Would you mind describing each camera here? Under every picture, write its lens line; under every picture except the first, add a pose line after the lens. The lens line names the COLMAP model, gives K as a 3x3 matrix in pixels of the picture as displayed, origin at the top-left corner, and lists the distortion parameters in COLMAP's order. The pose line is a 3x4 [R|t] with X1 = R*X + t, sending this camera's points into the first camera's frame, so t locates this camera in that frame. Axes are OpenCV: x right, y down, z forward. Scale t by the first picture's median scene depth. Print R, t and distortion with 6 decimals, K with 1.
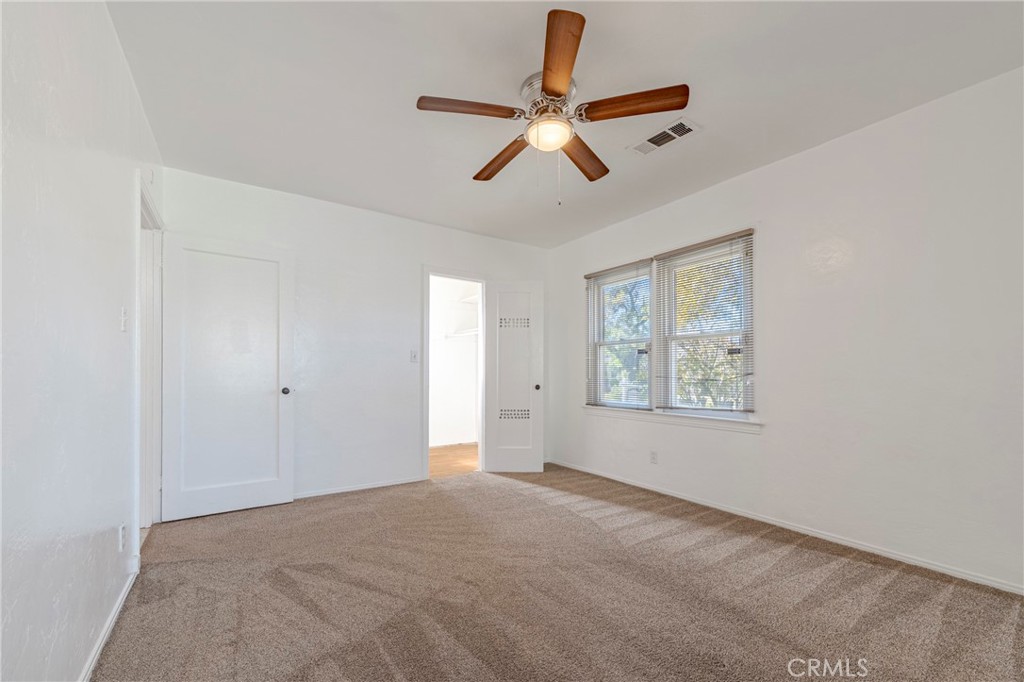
lens RADIAL K [[422.0, 0, 509.0], [0, 422.0, 367.9], [0, 0, 1]] dist [-0.000883, -0.000042]
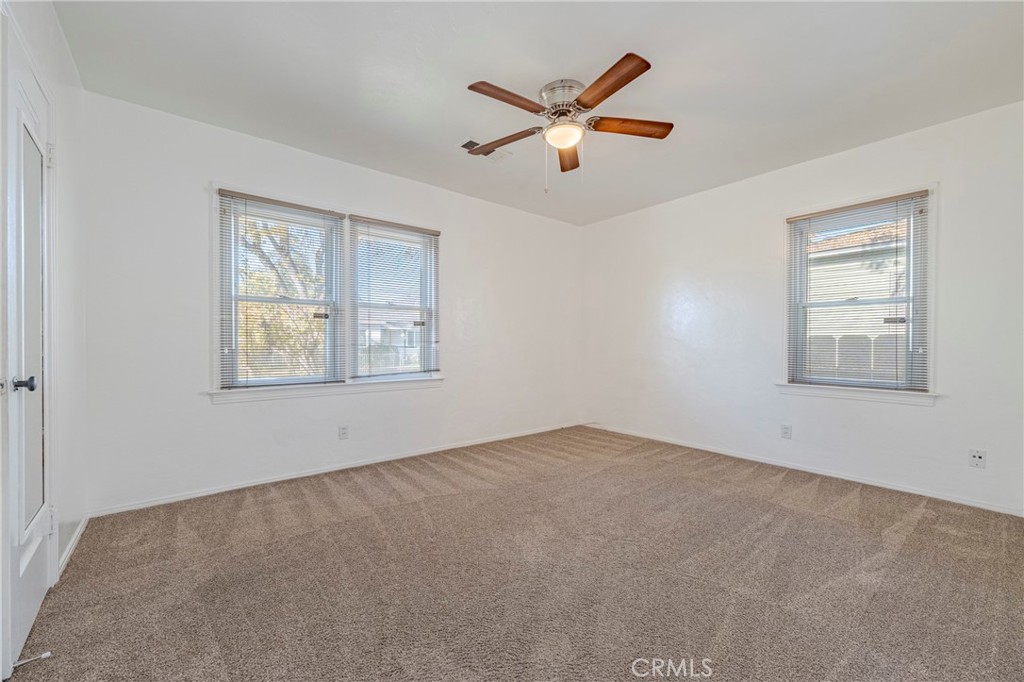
lens RADIAL K [[410.3, 0, 513.8], [0, 410.3, 335.9], [0, 0, 1]] dist [-0.000903, 0.000101]
pose [[-0.108782, 0.016087, 0.993935, -0.535931], [-0.011683, 0.999779, -0.017461, 0.011849], [-0.993997, -0.013512, -0.108570, 0.669983]]
